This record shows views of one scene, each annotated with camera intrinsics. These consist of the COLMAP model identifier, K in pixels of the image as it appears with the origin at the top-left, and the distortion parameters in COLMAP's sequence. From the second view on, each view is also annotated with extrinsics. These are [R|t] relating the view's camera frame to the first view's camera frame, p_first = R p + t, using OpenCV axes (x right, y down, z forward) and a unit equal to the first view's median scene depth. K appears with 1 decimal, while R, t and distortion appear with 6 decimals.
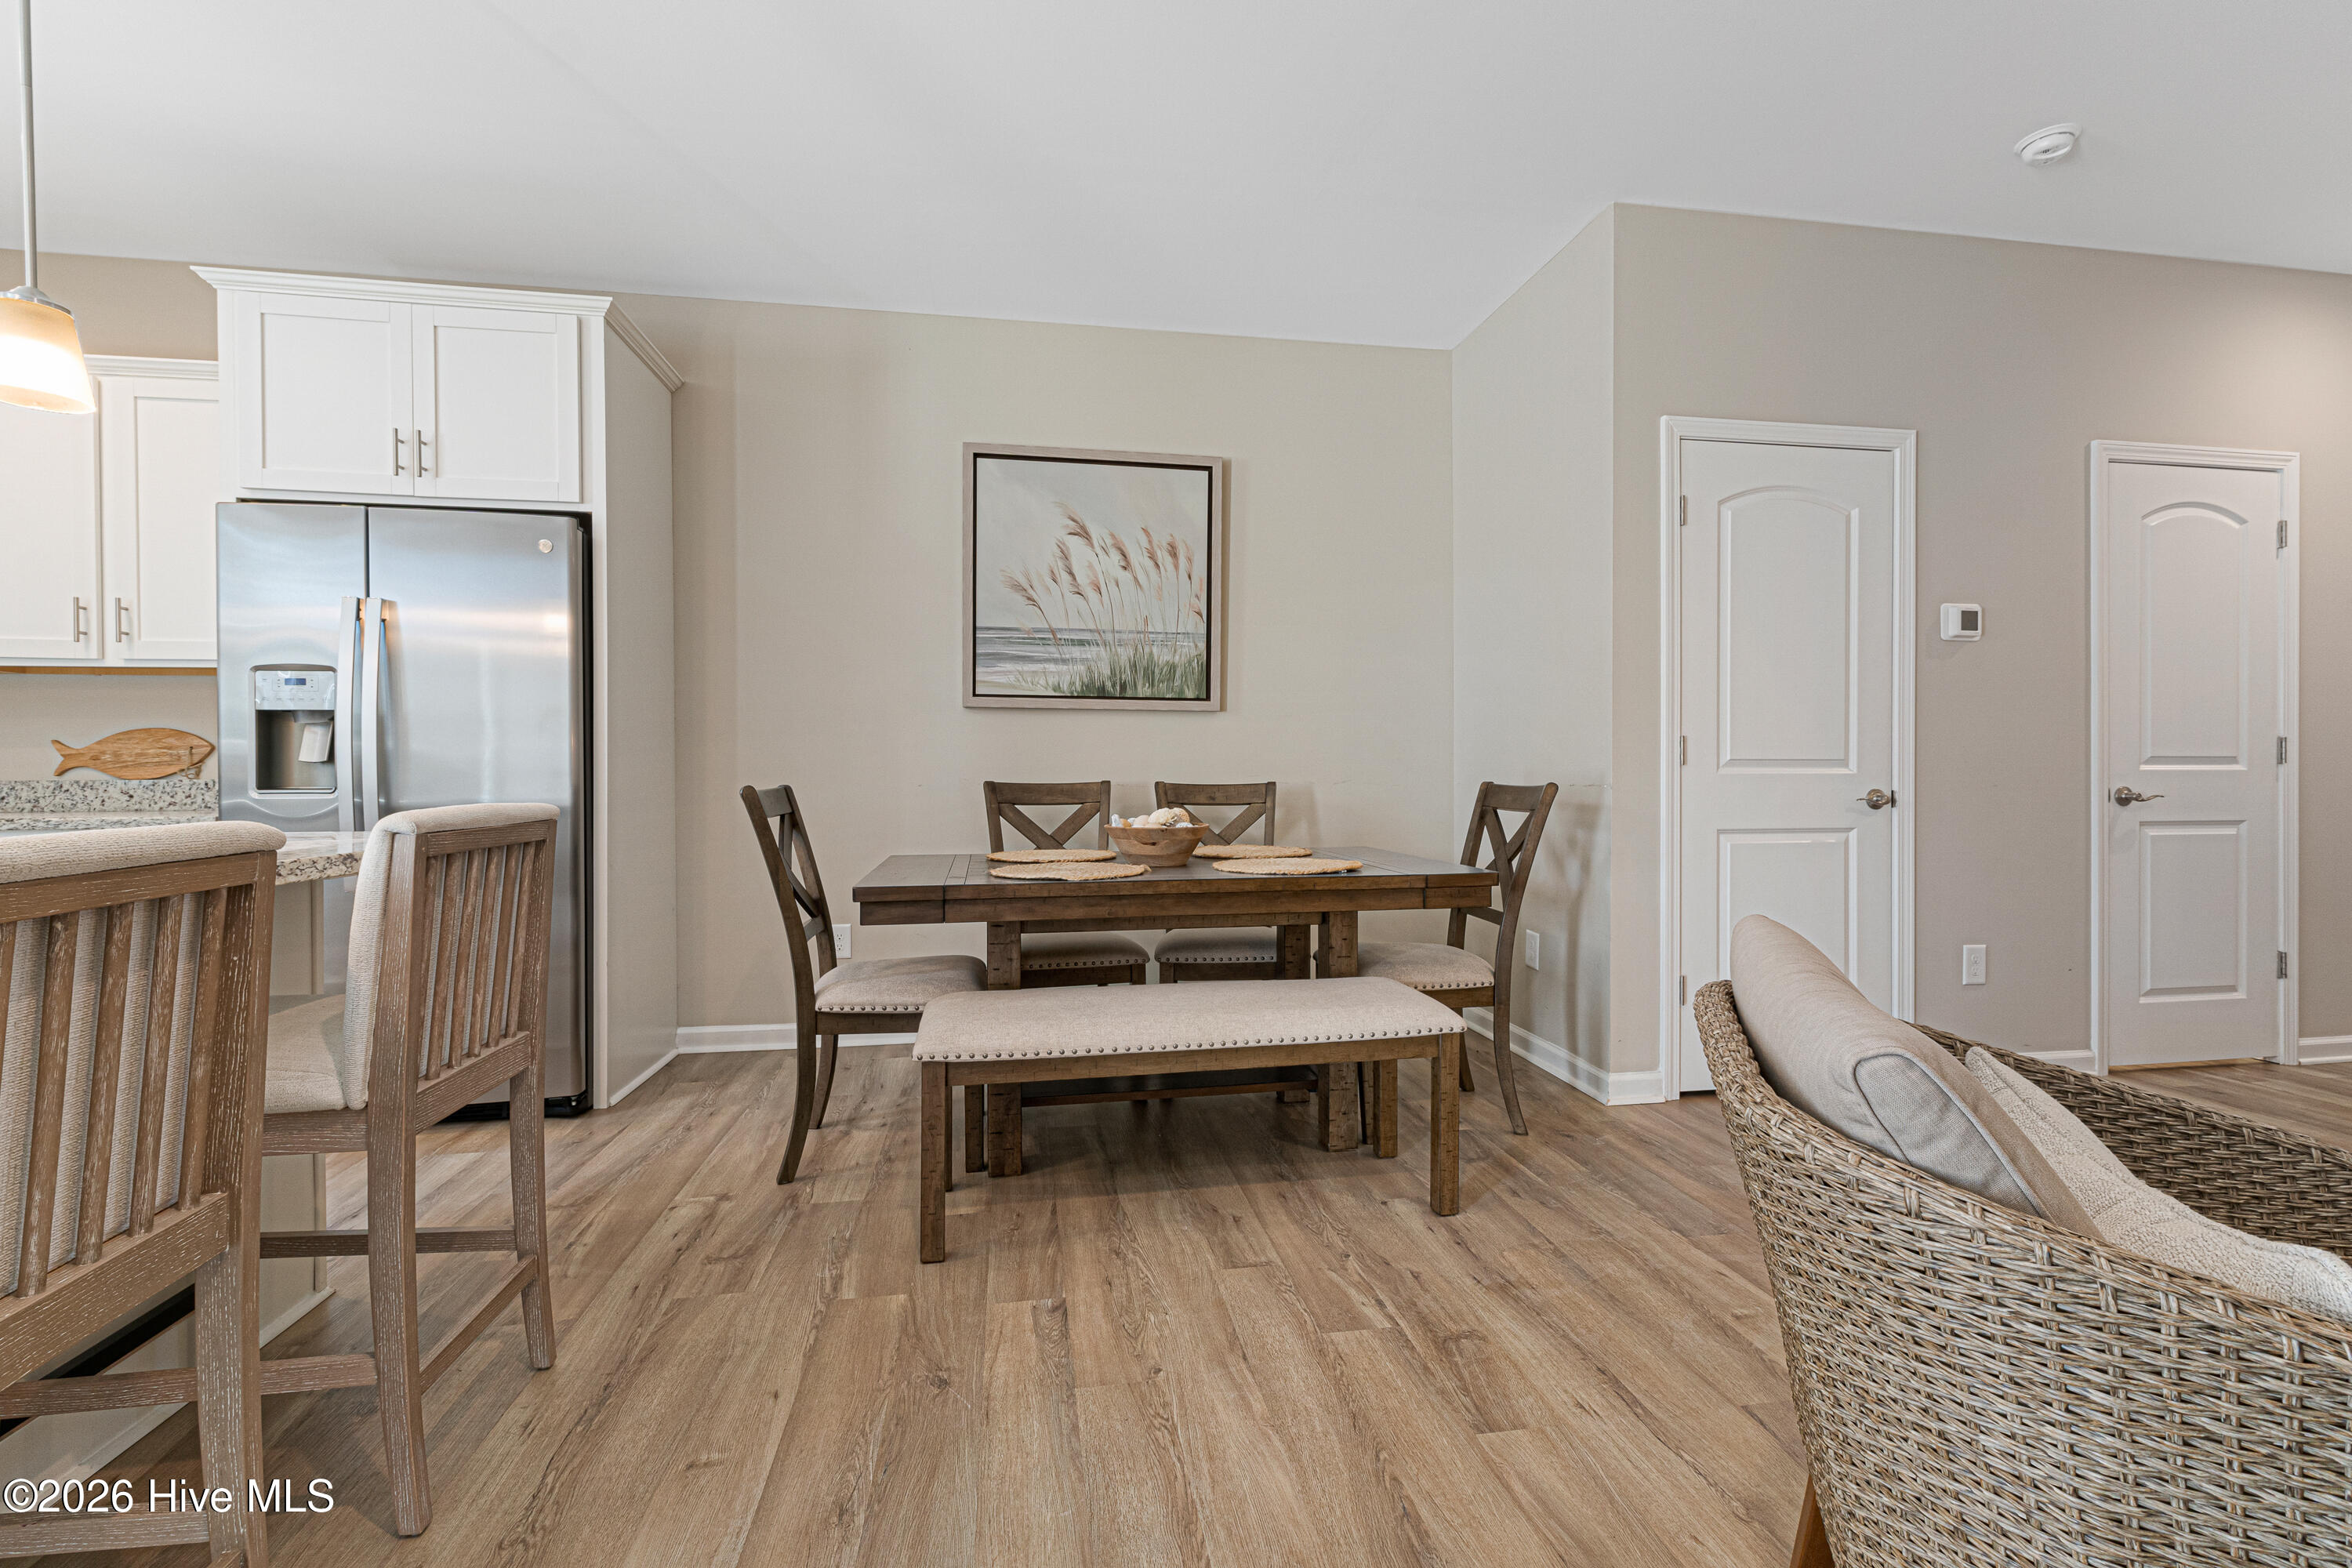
lens RADIAL K [[990.2, 0, 1179.5], [0, 990.2, 775.6], [0, 0, 1]] dist [0.011575, -0.001874]
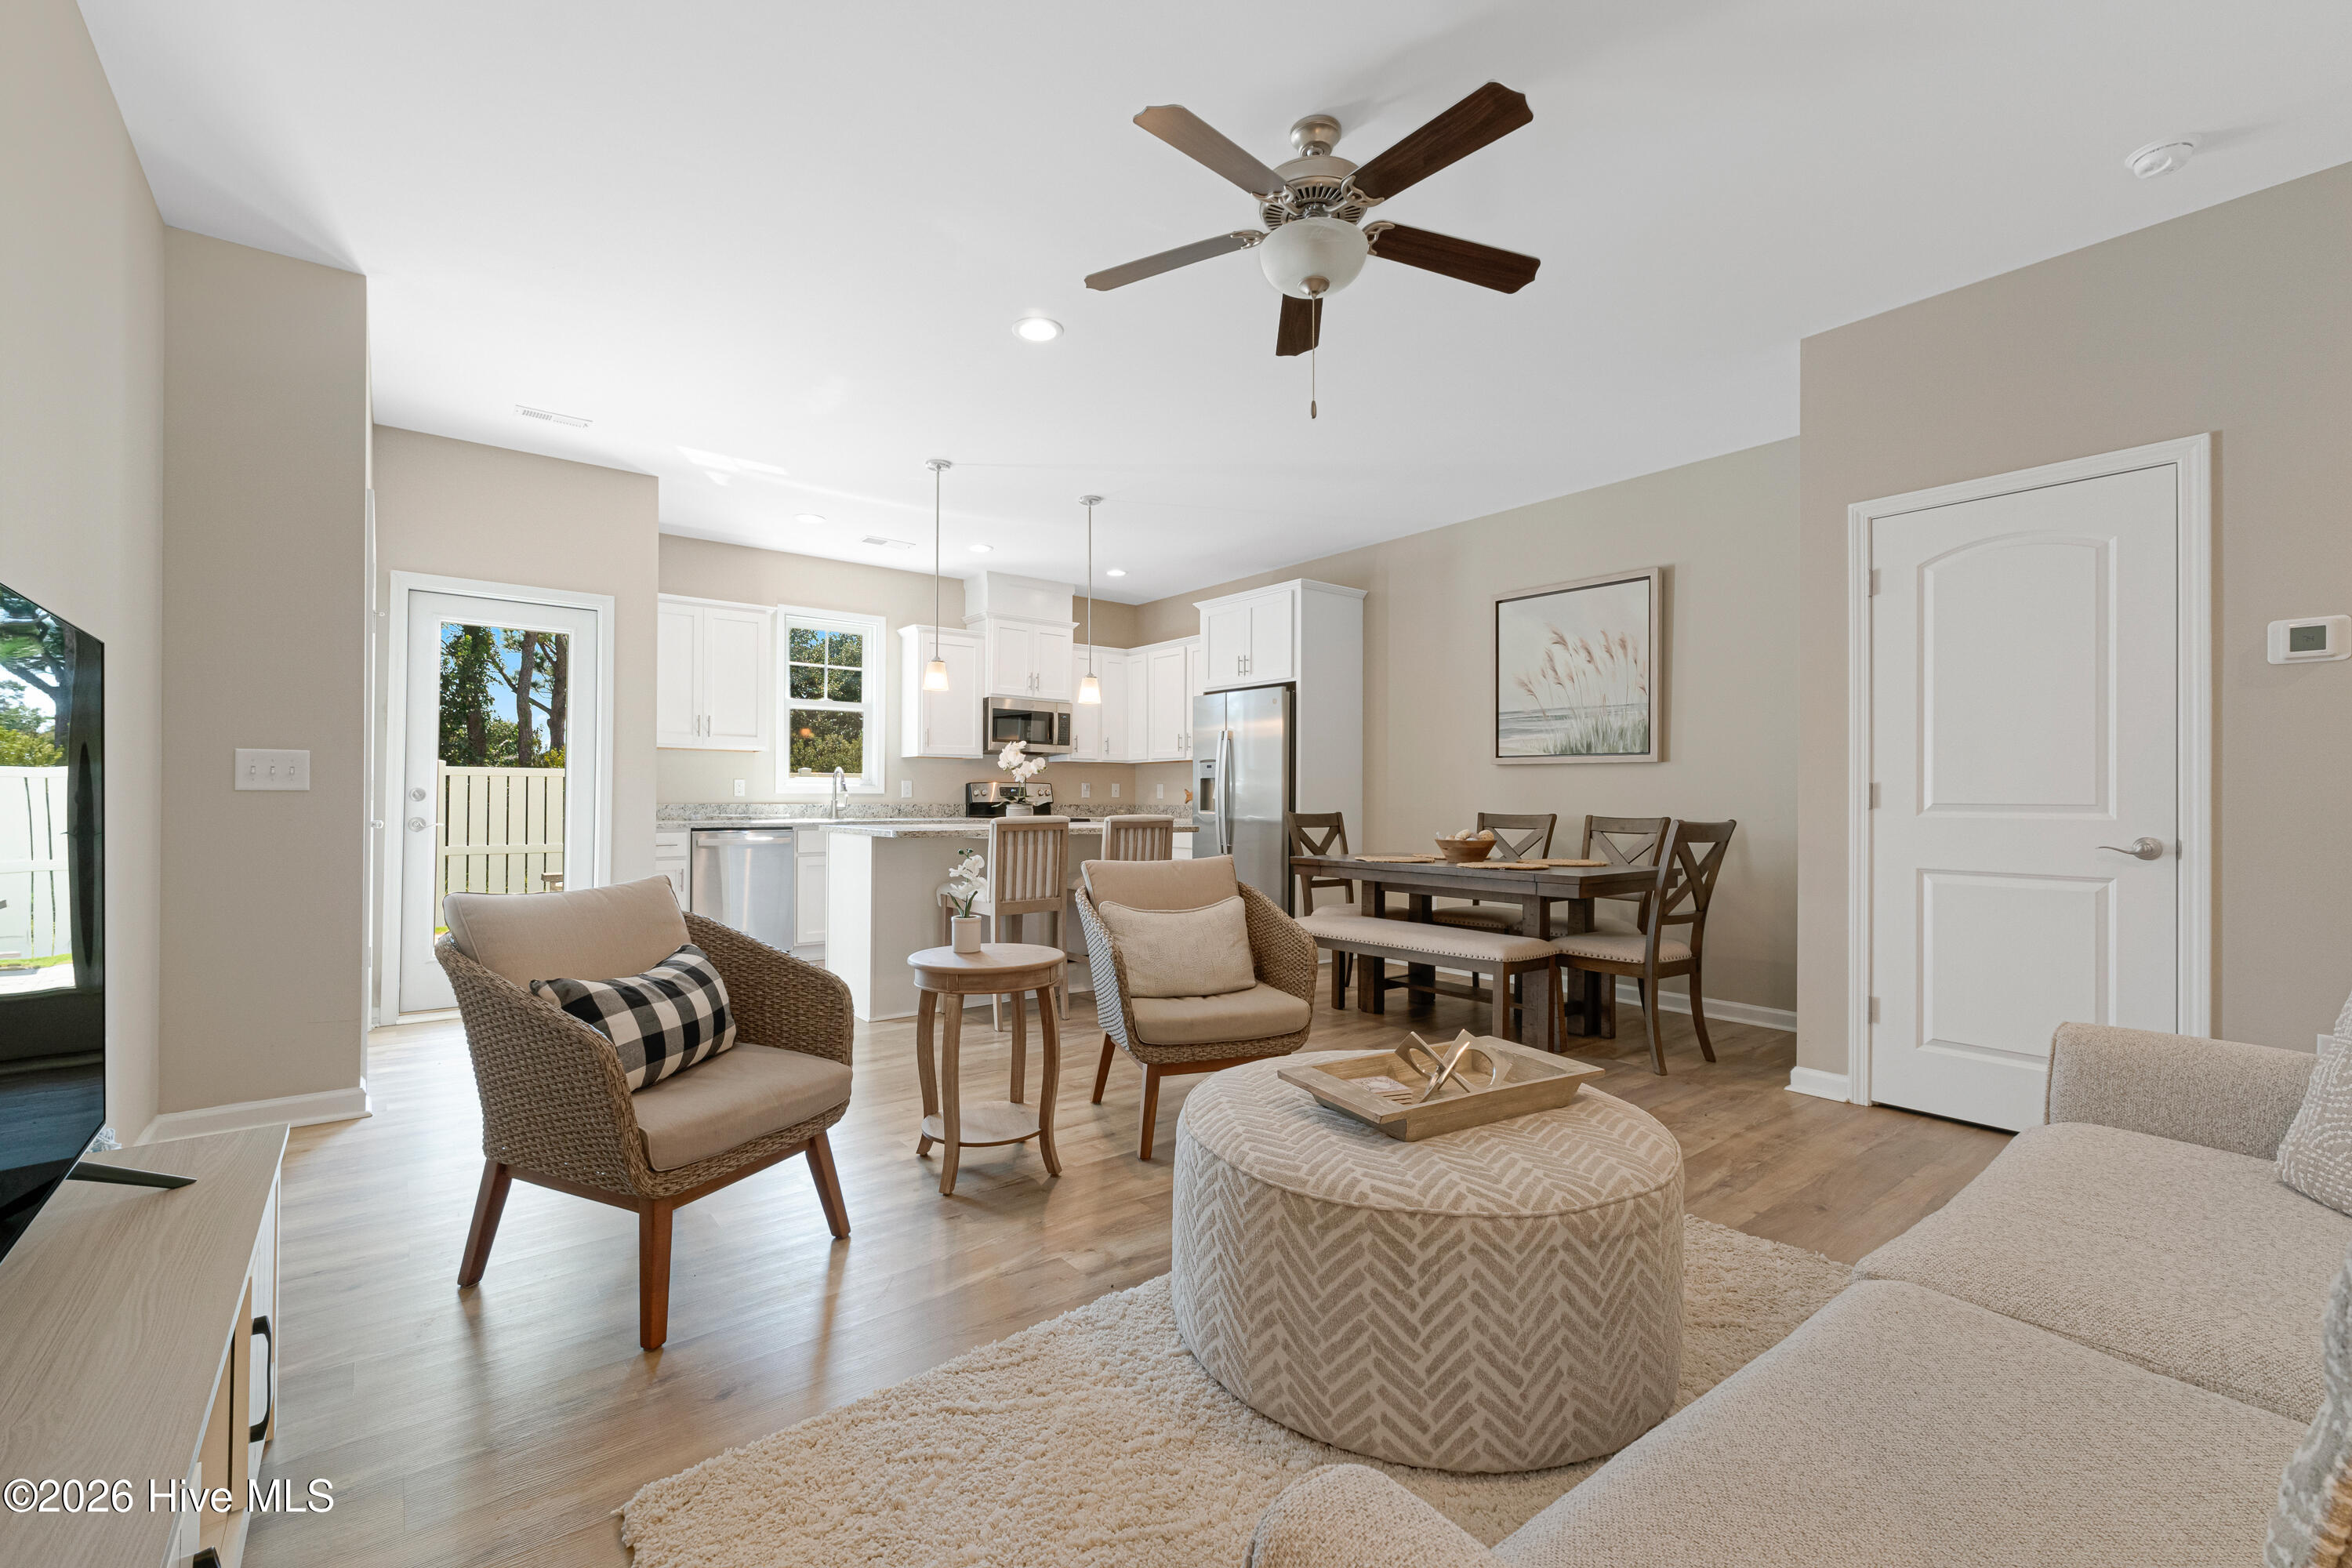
lens RADIAL K [[990.2, 0, 1202.2], [0, 990.2, 781.0], [0, 0, 1]] dist [0.011575, -0.001874]
pose [[0.499178, -0.008813, -0.866455, 1.128213], [-0.012701, 0.999766, -0.017486, -0.012652], [0.866406, 0.019733, 0.498950, -0.219196]]
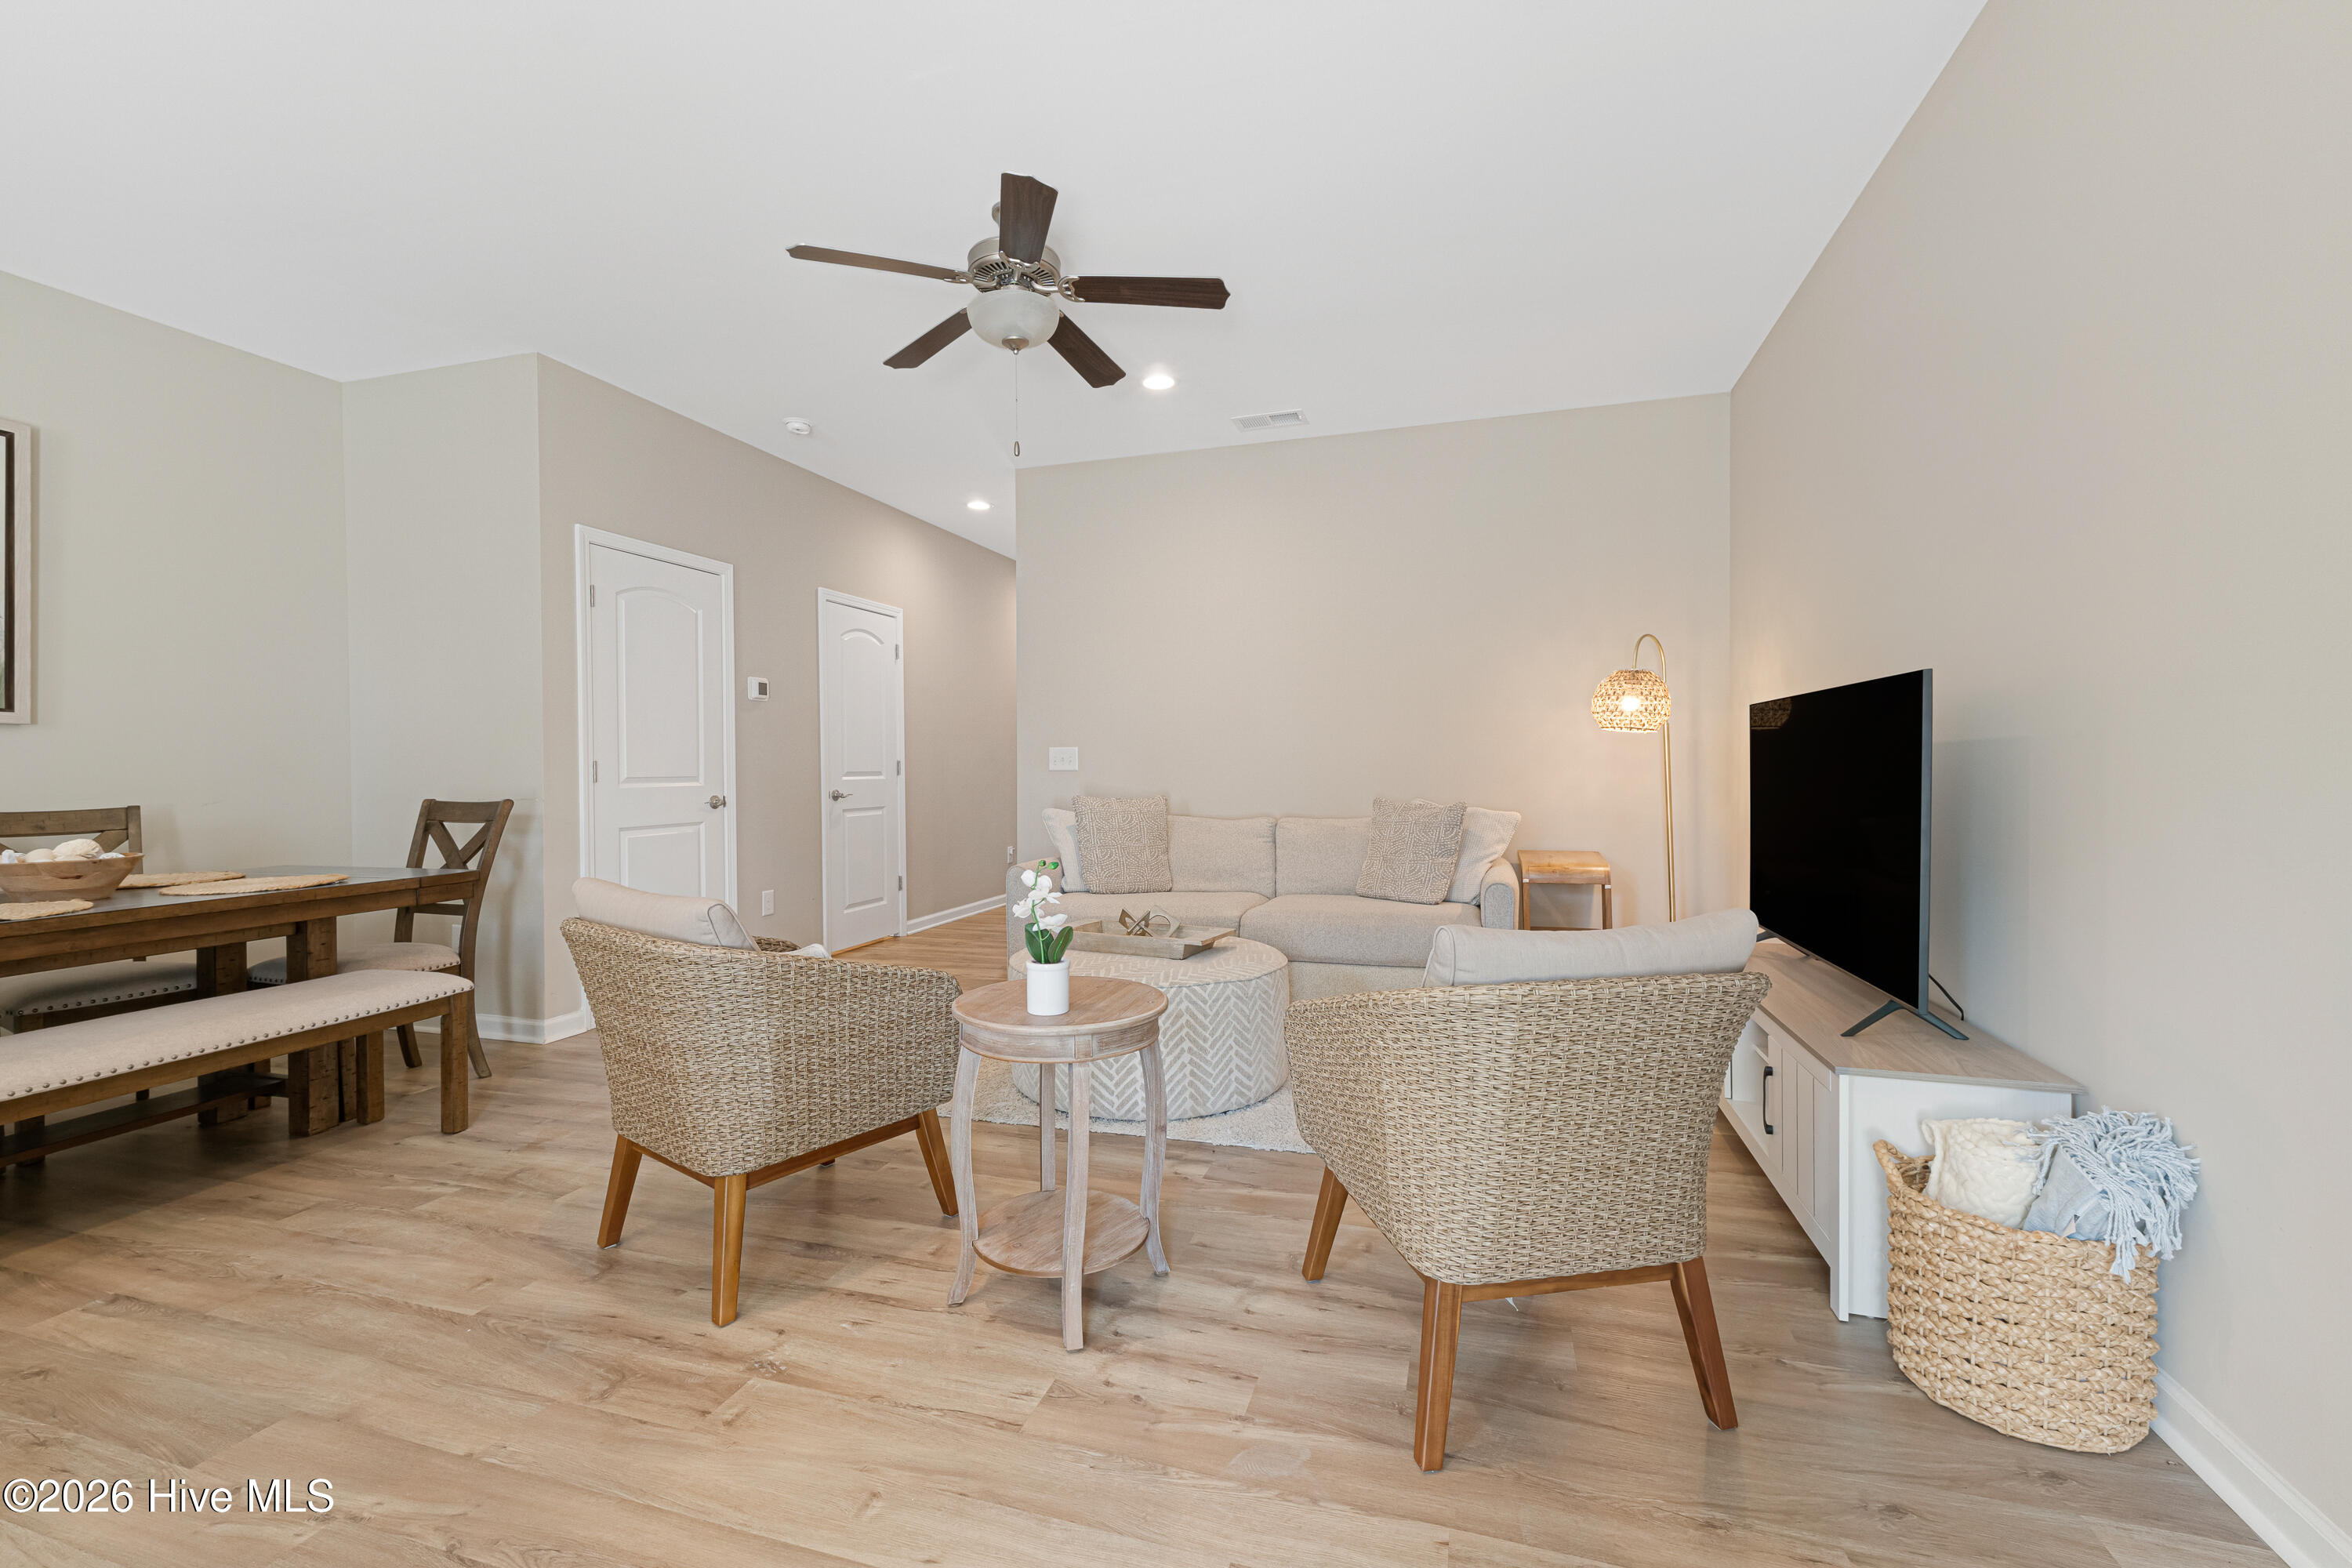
lens RADIAL K [[990.2, 0, 1141.6], [0, 990.2, 769.9], [0, 0, 1]] dist [0.011575, -0.001874]
pose [[0.483285, -0.007195, 0.875433, -0.334159], [0.014355, 0.999897, 0.000293, -0.017628], [-0.875345, 0.012426, 0.483339, -0.325876]]
